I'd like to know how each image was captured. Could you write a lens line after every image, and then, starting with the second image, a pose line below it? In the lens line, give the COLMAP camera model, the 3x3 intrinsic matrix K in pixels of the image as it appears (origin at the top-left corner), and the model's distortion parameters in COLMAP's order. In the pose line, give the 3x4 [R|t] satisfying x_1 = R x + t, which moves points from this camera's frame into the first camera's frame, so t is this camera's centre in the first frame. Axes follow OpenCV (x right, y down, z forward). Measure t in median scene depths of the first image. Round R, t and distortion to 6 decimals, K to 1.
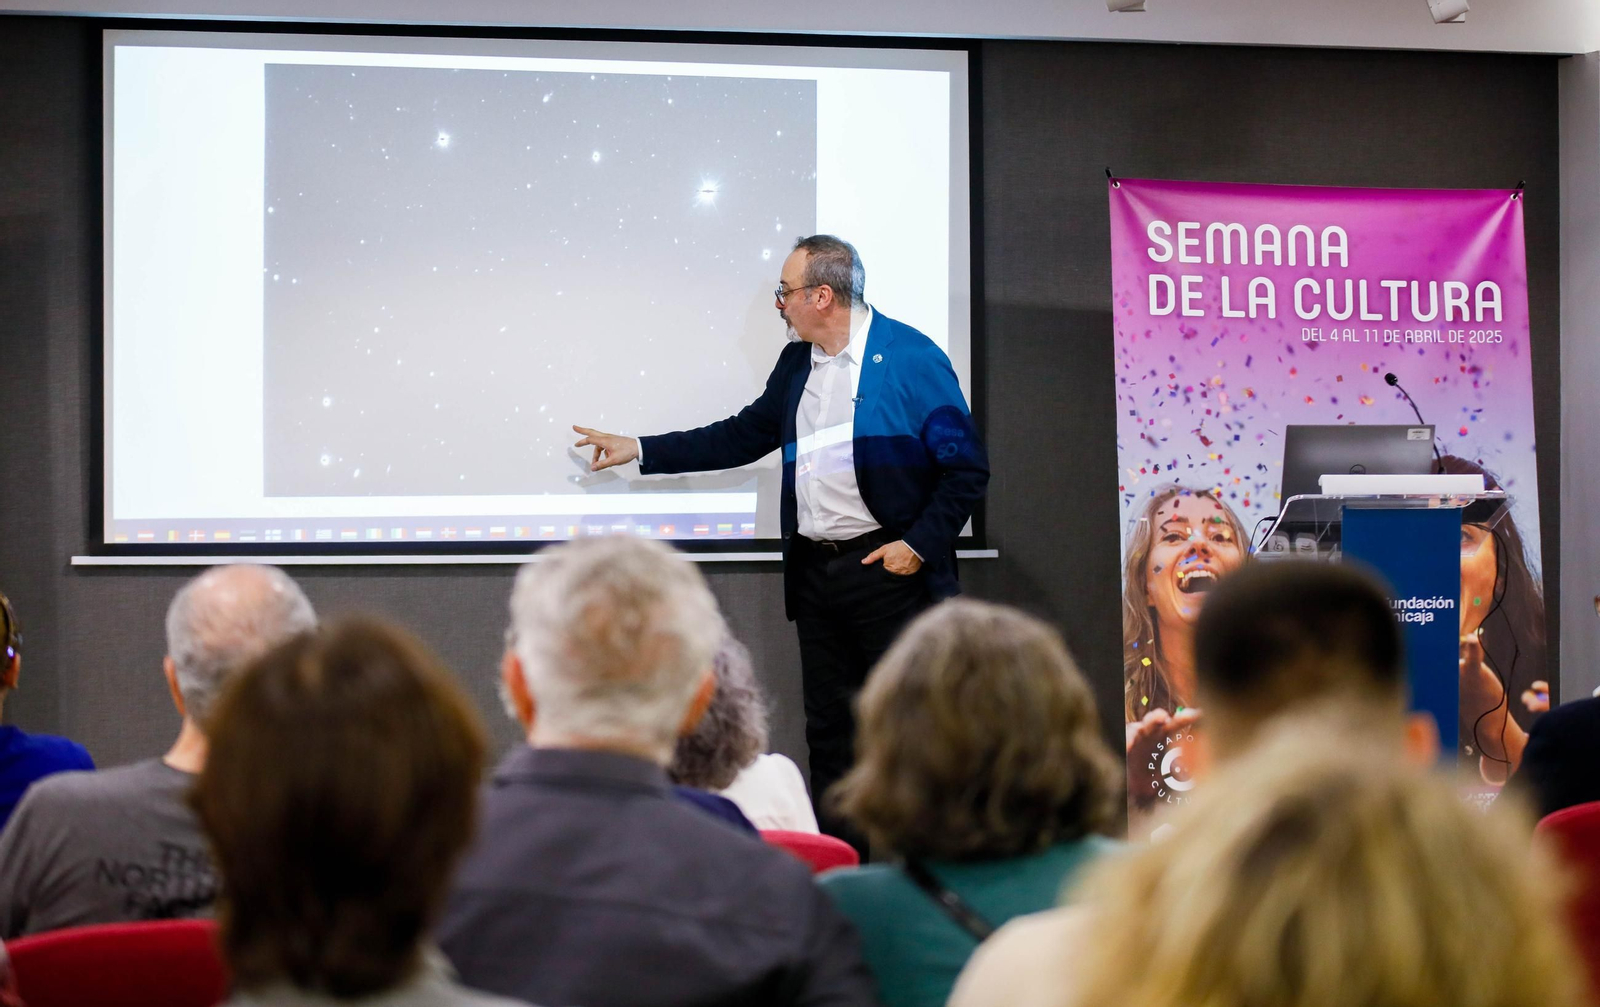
lens RADIAL K [[3610.1, 0, 800.6], [0, 3610.1, 452.9], [0, 0, 1]] dist [-0.121253, -0.439311]
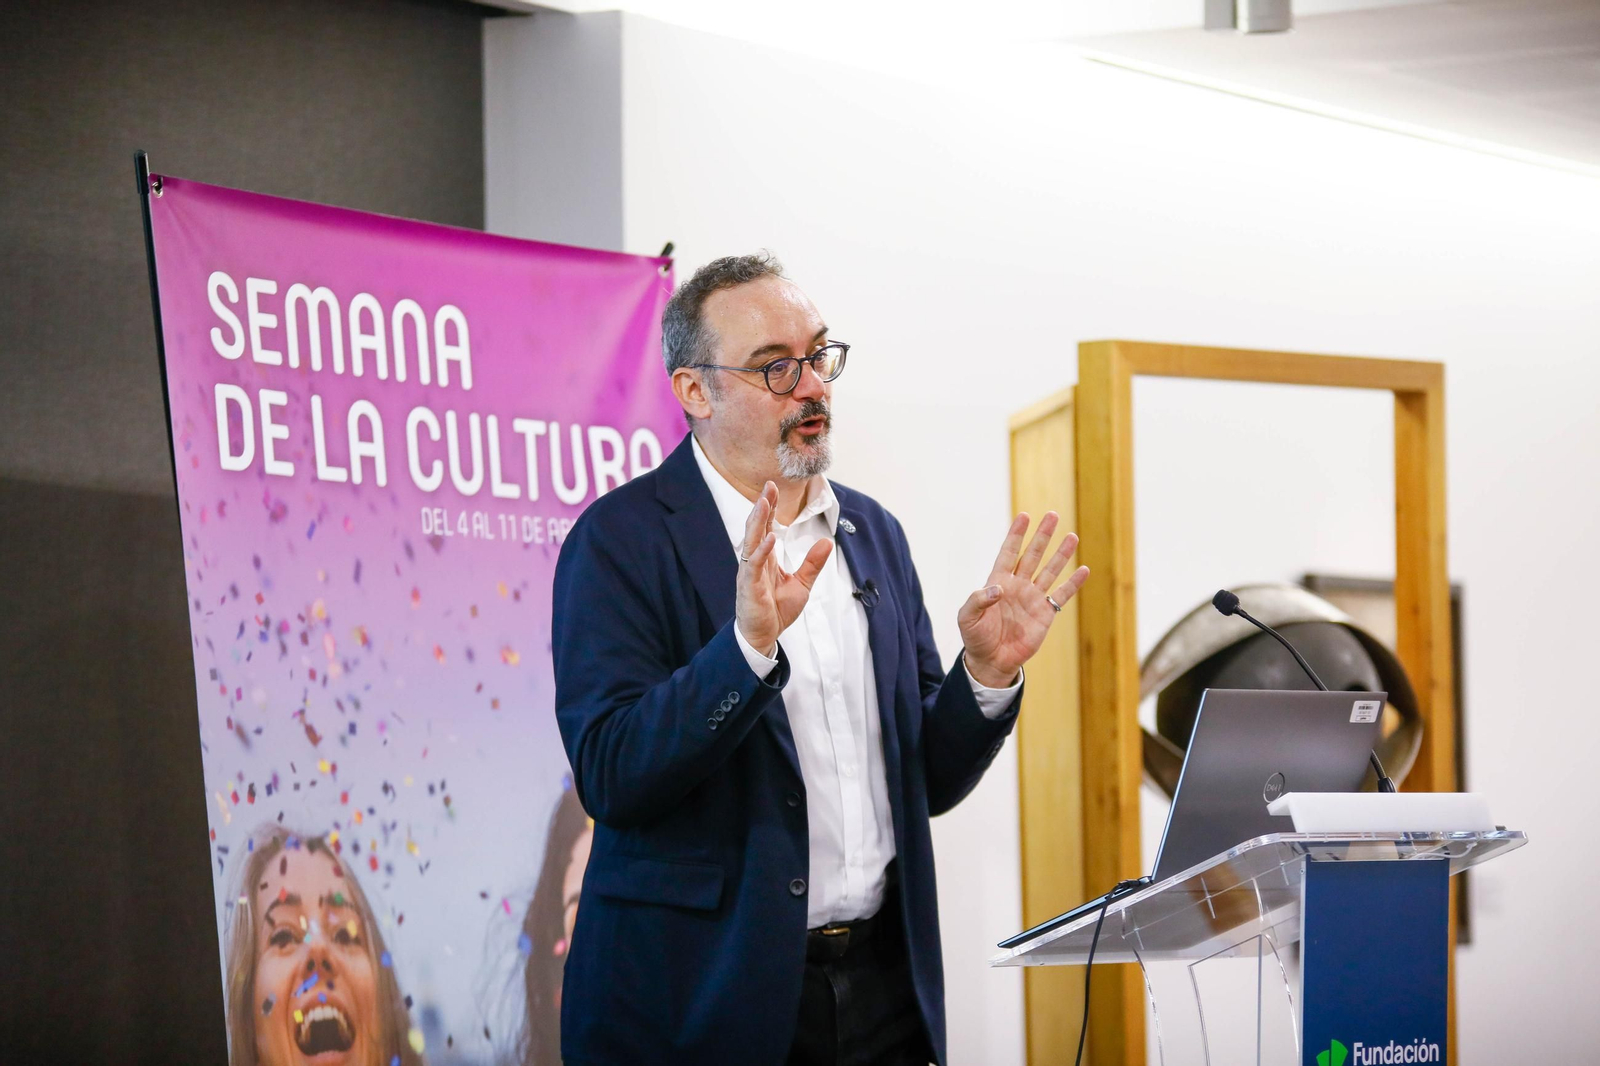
lens RADIAL K [[5628.4, 0, 800.0], [0, 5628.4, 533.0], [0, 0, 1]] dist [-0.012222, 21.030936]
pose [[0.712979, 0.030082, 0.700540, -0.367133], [0.004575, 0.998858, -0.047548, 0.005846], [-0.701170, 0.037106, 0.712028, 0.415063]]
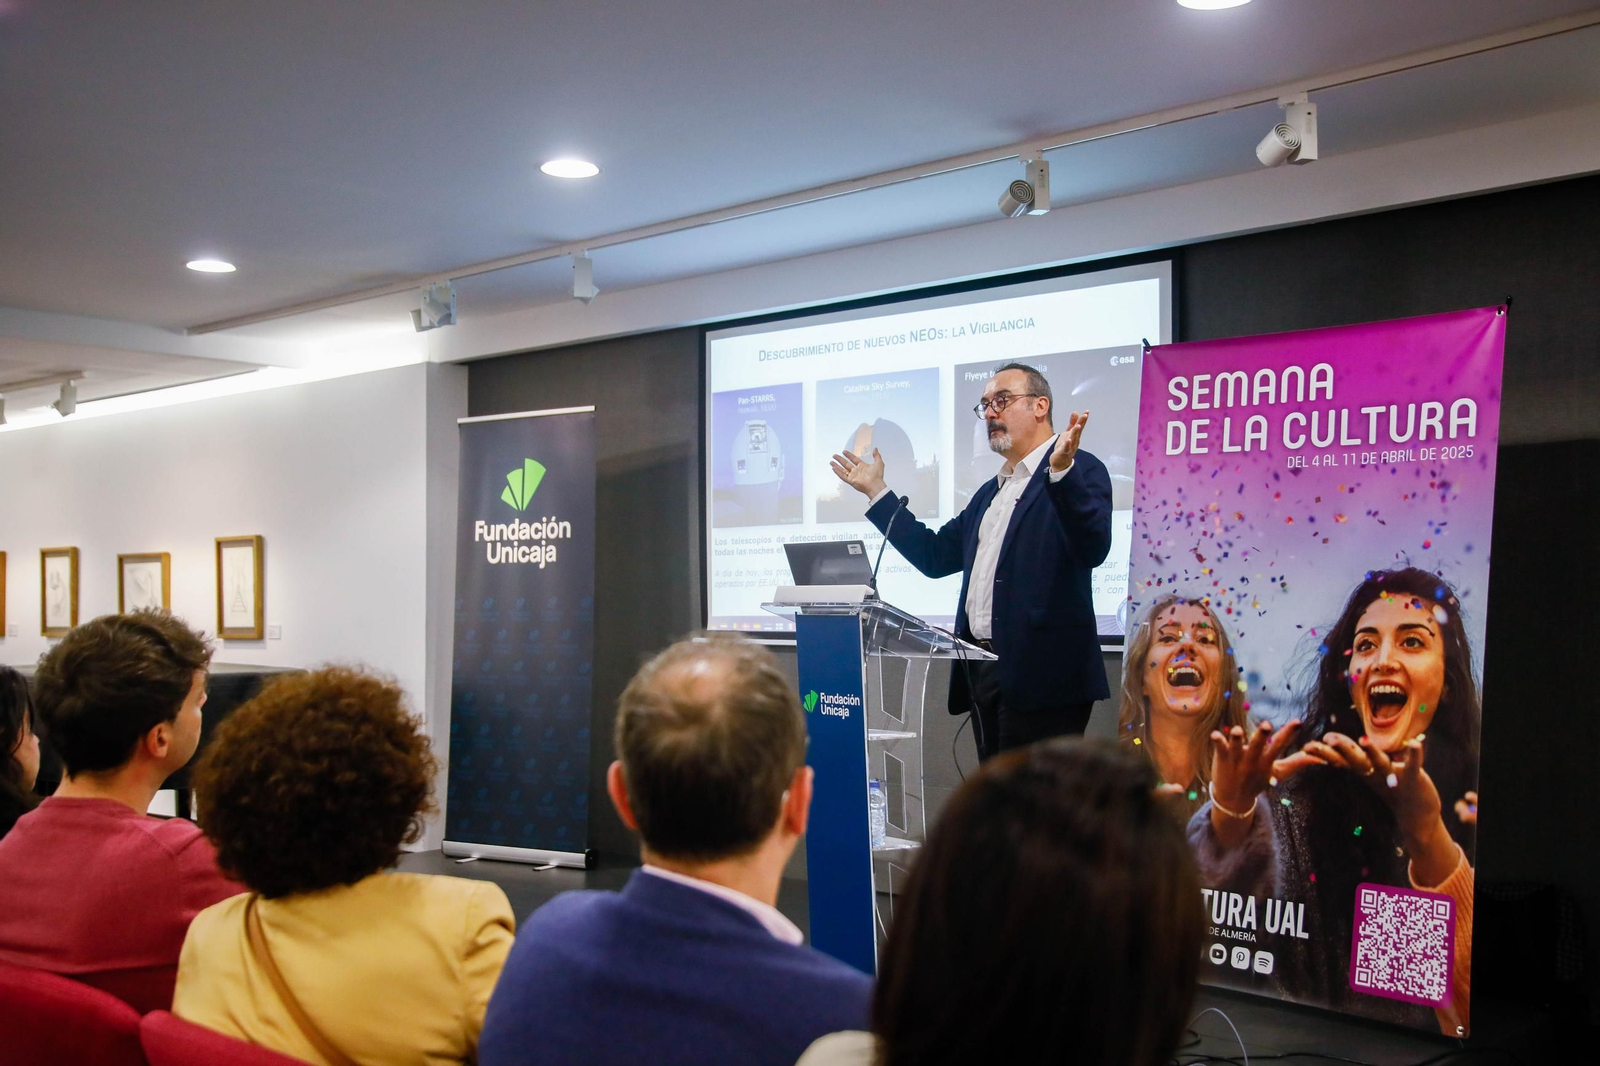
lens RADIAL K [[1733.2, 0, 800.0], [0, 1733.2, 533.0], [0, 0, 1]] dist [0.004752, 0.031648]
pose [[0.520066, -0.030217, -0.853592, 0.527464], [0.007145, 0.999493, -0.031029, 0.005181], [0.854096, 0.010038, 0.520018, 0.587799]]
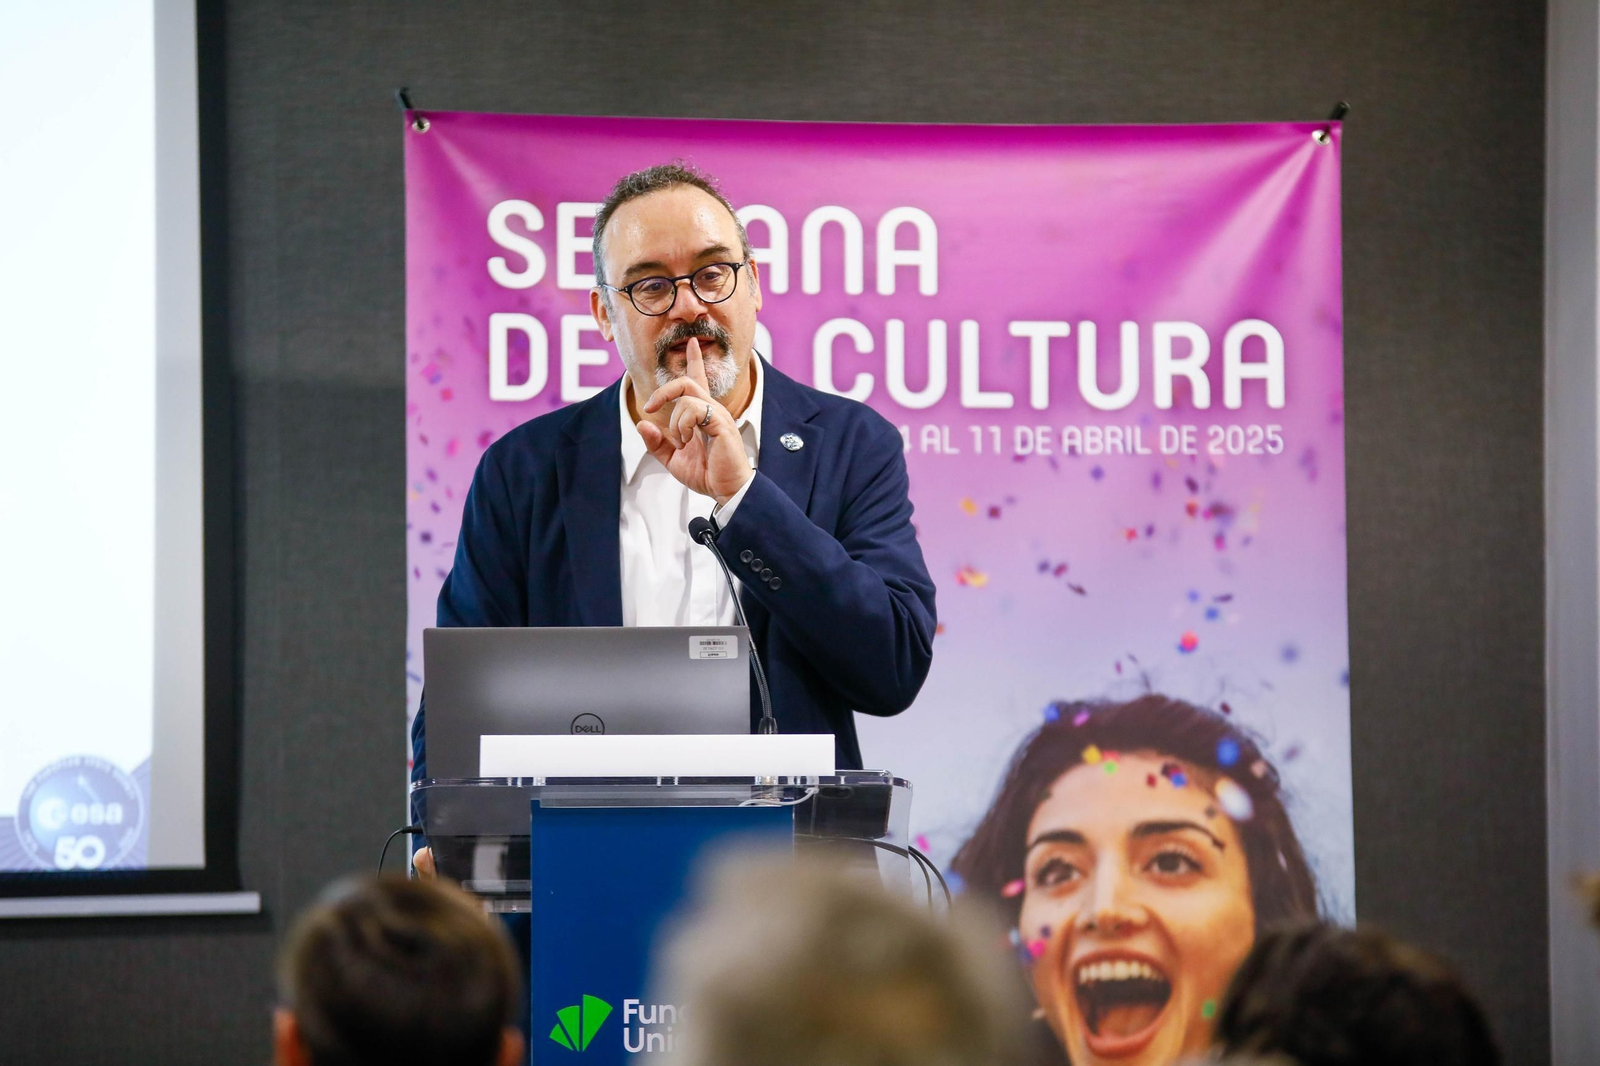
lens RADIAL K [[7046.6, 0, 724.3], [0, 7046.6, 595.9], [0, 0, 1]] dist [0.875353, 5.851989]
pose [[0.994164, -0.003610, -0.107821, 0.226391], [0.002064, 0.999894, -0.014445, 0.001123], [0.107862, 0.014139, 0.994065, 0.078591]]
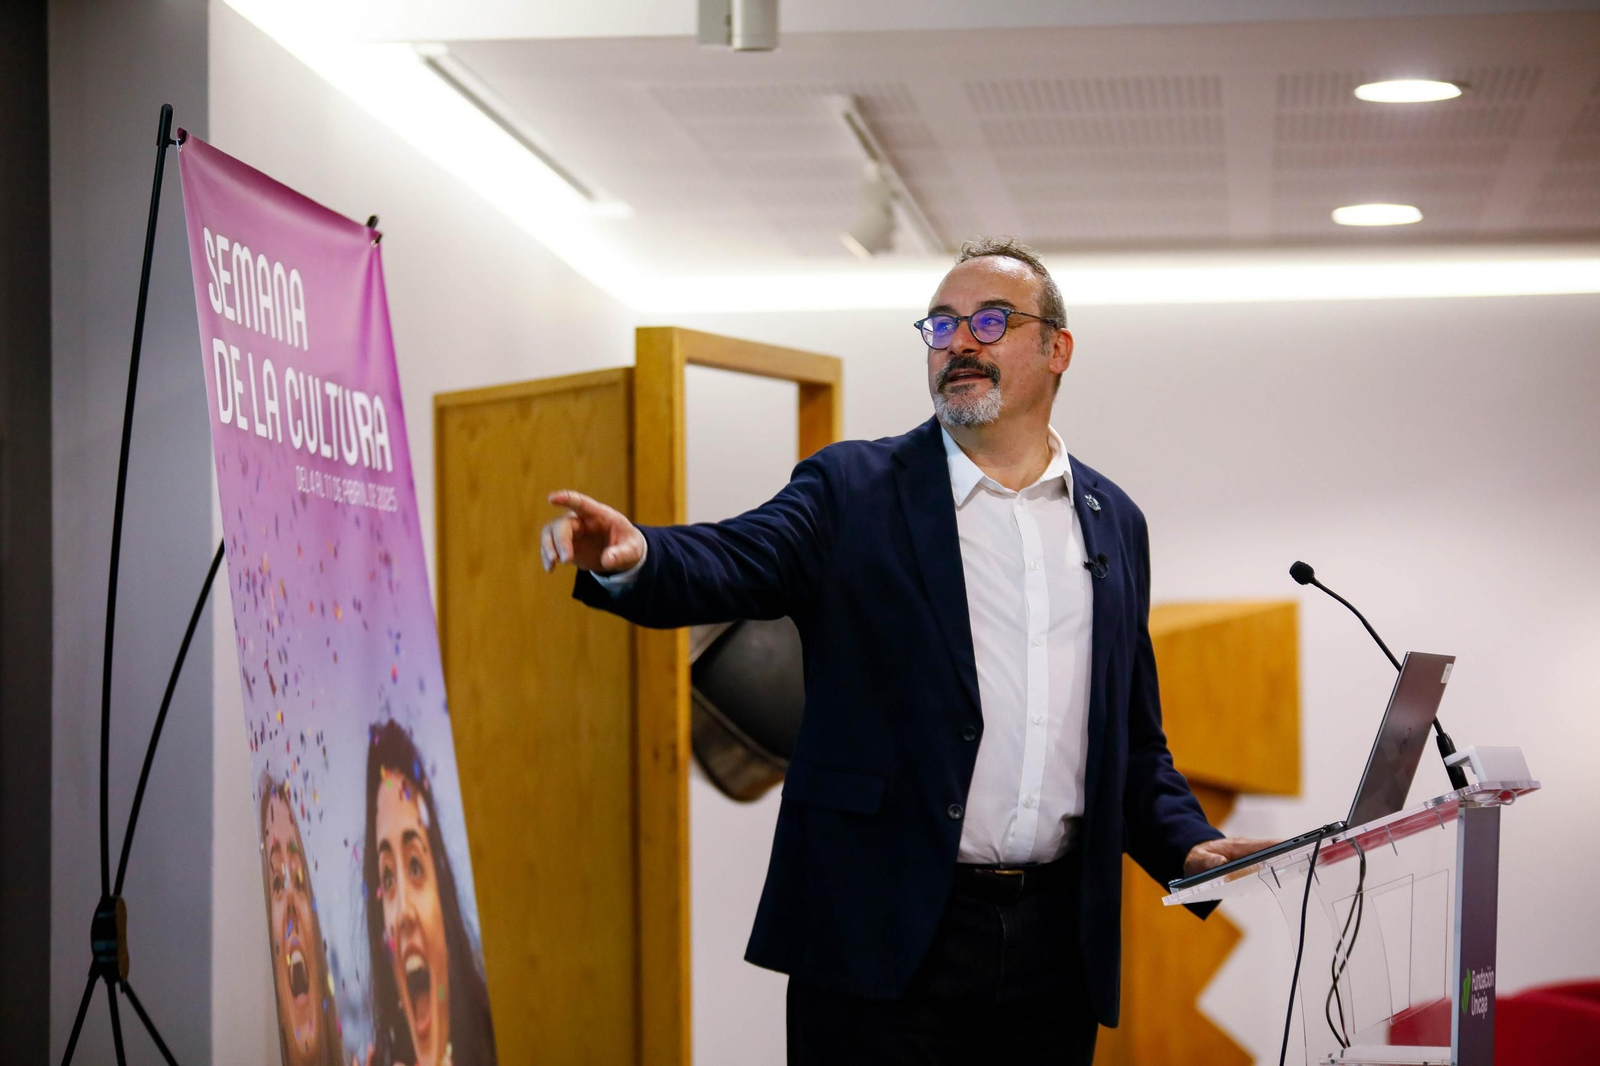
lens RADIAL K [[5187.3, 0, 800.0], [0, 5187.3, 533.0], [0, 0, 1]] dist [0.137664, 0.997692]
pose [[0.360781, 0.041215, 0.931739, -0.519430], [-0.000153, 0.999026, -0.044133, 0.007200], [-0.932651, 0.015780, 0.360436, 0.673362]]
